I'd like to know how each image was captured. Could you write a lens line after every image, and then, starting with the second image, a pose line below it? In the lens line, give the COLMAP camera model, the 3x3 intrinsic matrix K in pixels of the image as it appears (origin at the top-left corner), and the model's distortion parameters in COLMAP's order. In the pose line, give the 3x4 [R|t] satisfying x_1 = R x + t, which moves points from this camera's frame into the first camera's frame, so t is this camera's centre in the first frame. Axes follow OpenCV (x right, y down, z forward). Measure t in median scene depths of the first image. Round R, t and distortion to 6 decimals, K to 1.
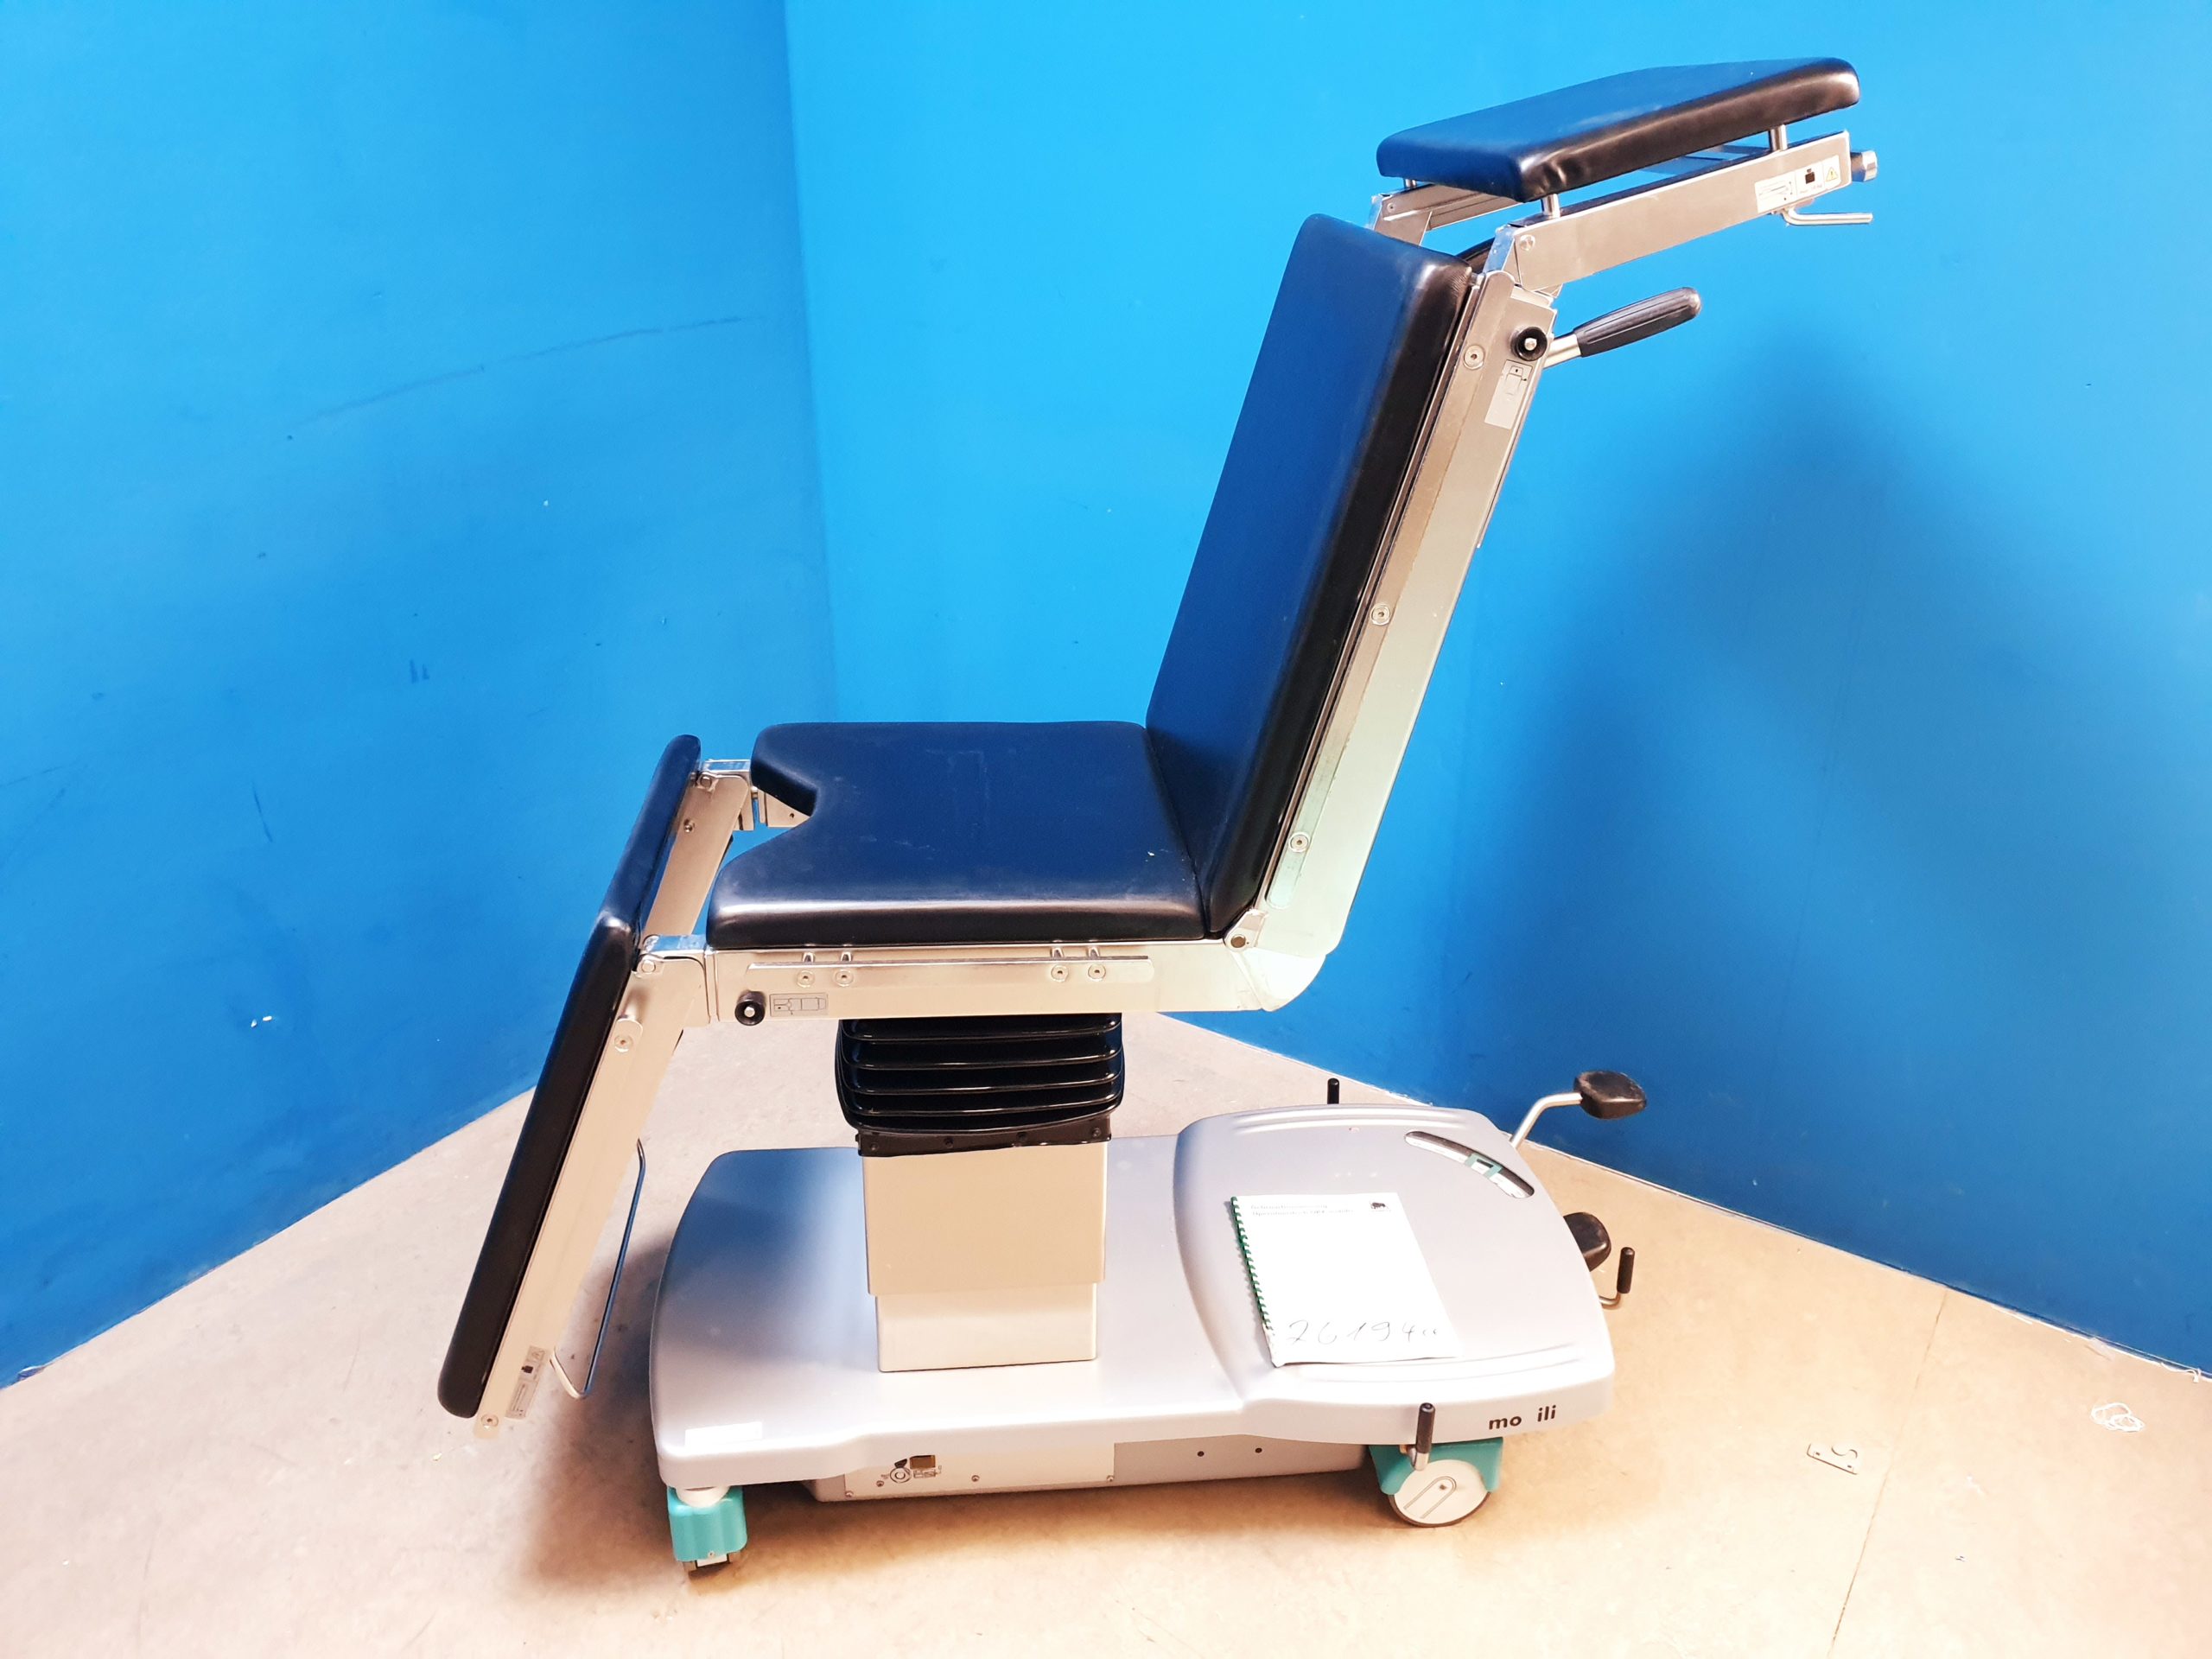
lens RADIAL K [[1749.0, 0, 1087.0], [0, 1749.0, 799.7], [0, 0, 1]] dist [-0.013480, 0.079767]
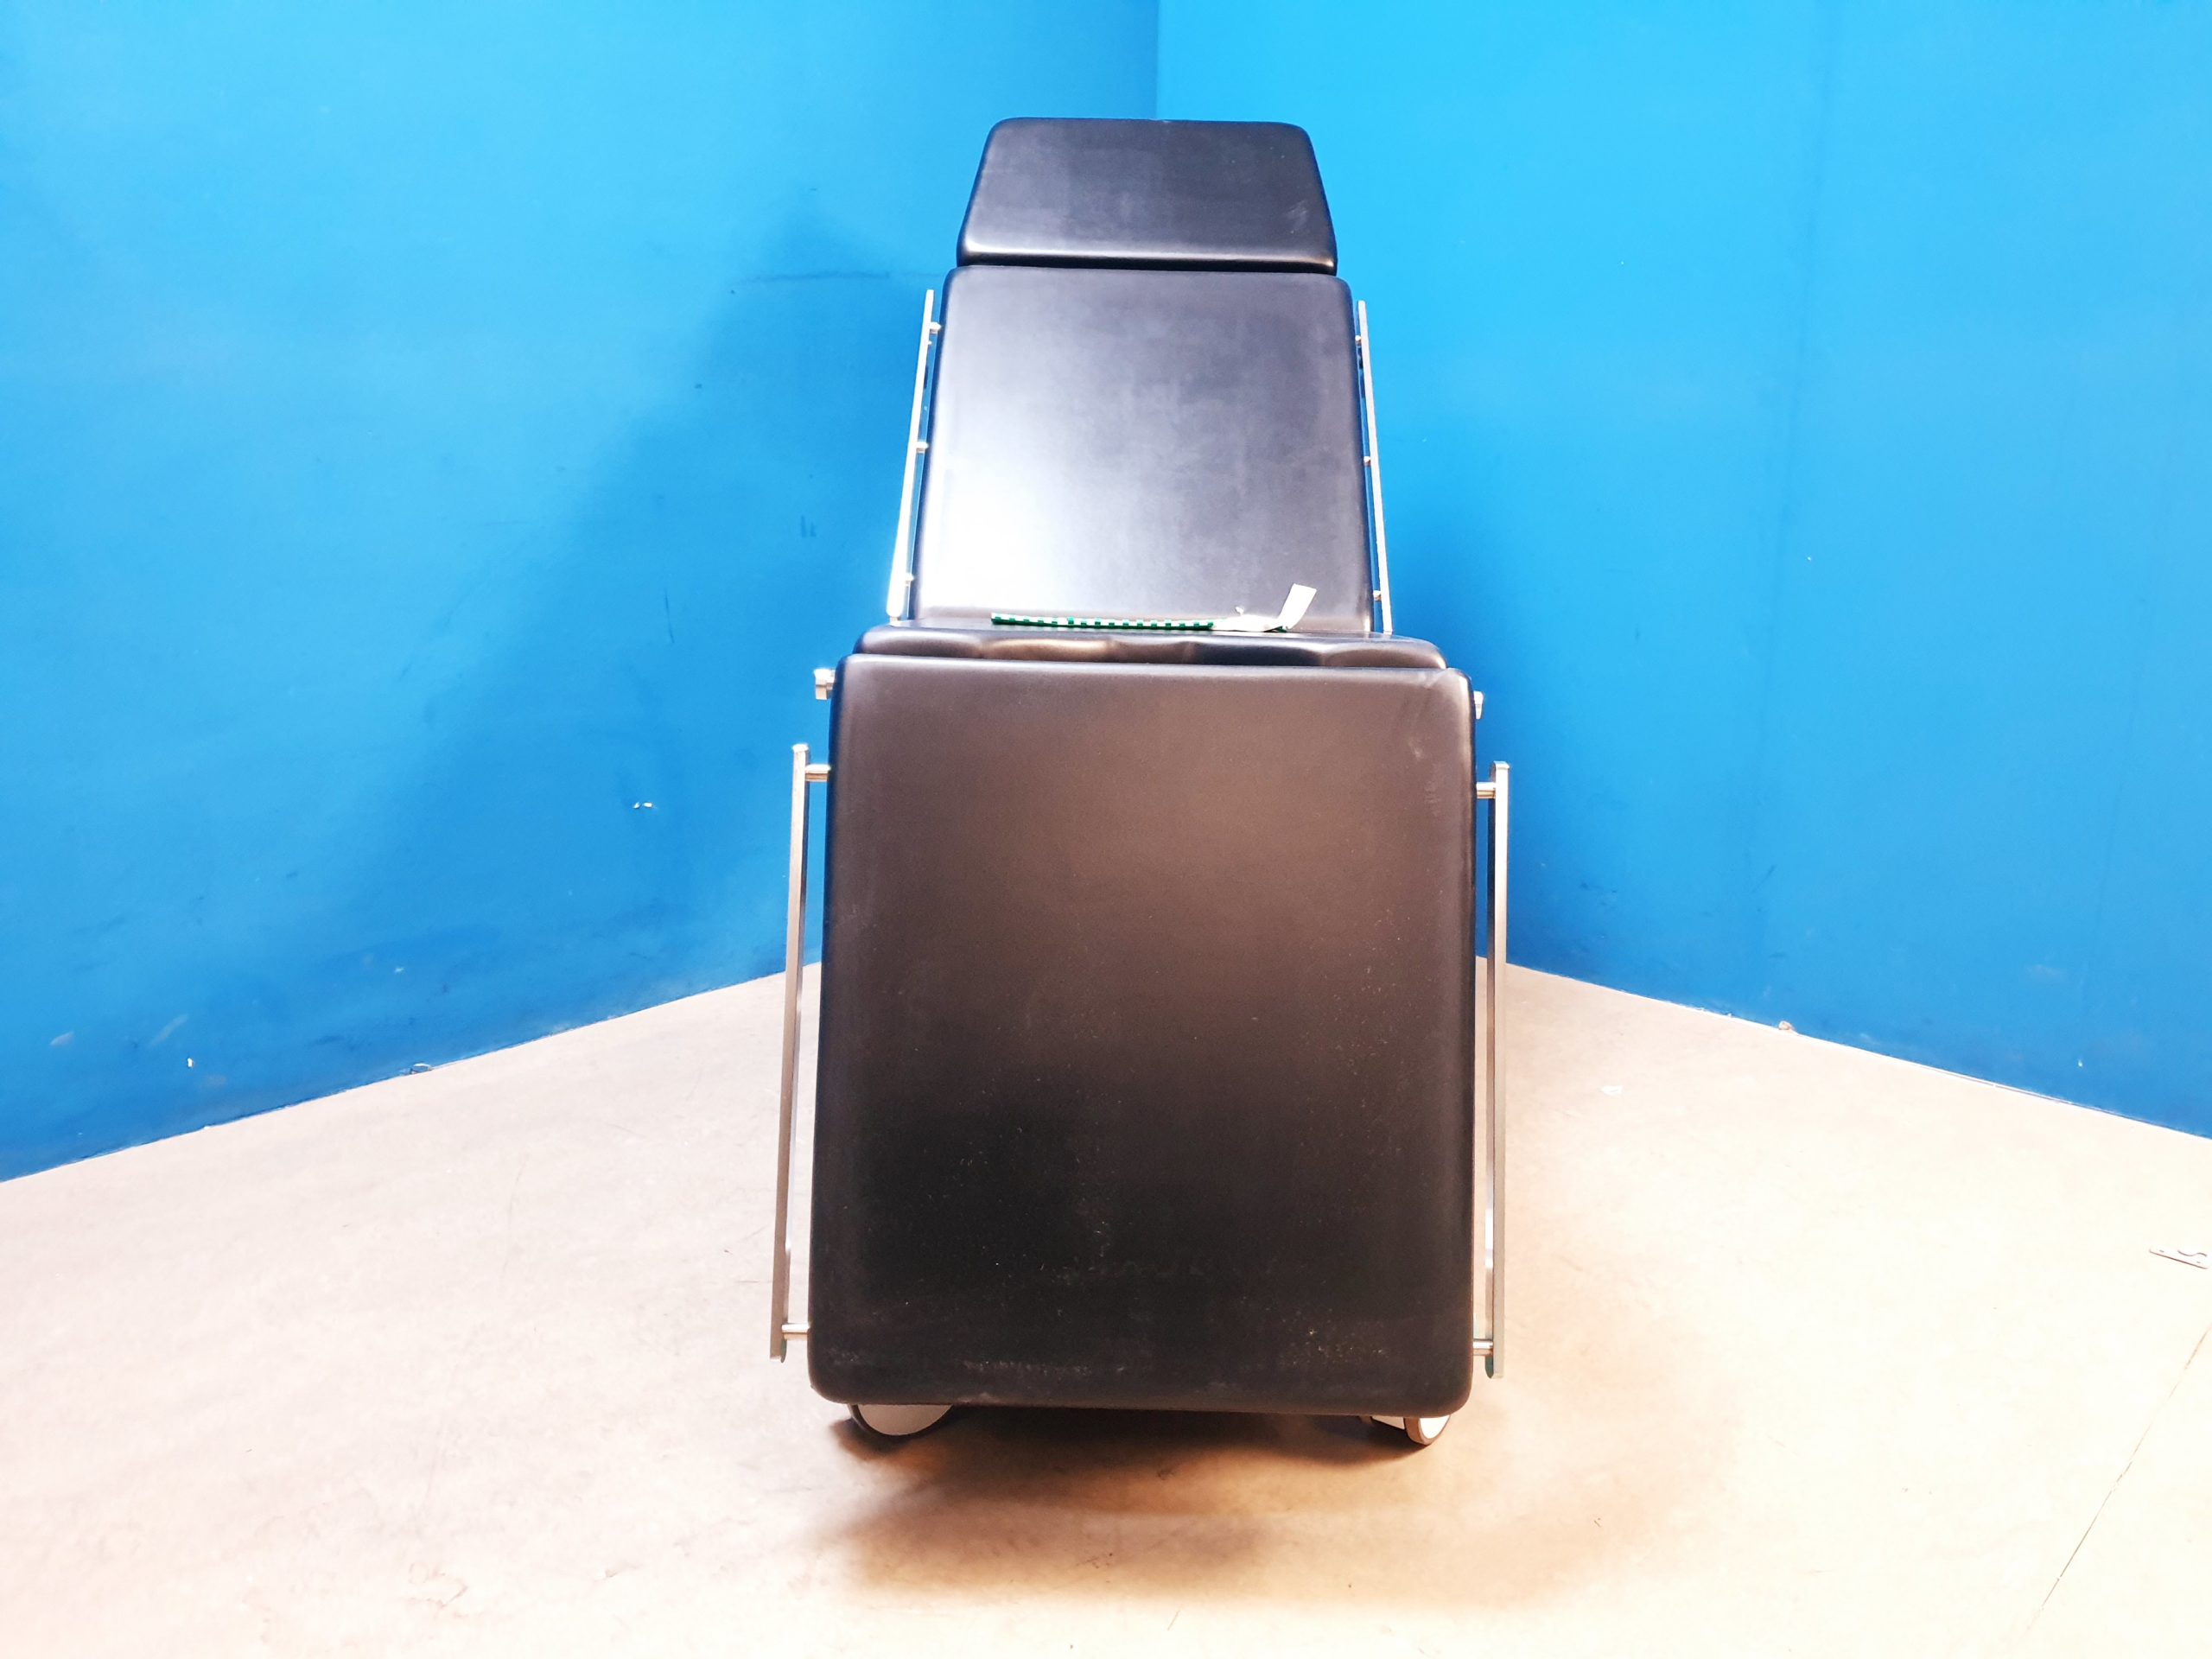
lens RADIAL K [[1725.0, 0, 1106.0], [0, 1725.0, 829.5], [0, 0, 1]] dist [0.021719, 0.016618]
pose [[0.989484, 0.050911, -0.135388, -0.031550], [-0.074719, 0.981360, -0.177057, 0.331510], [0.123851, 0.185311, 0.974844, -0.035791]]
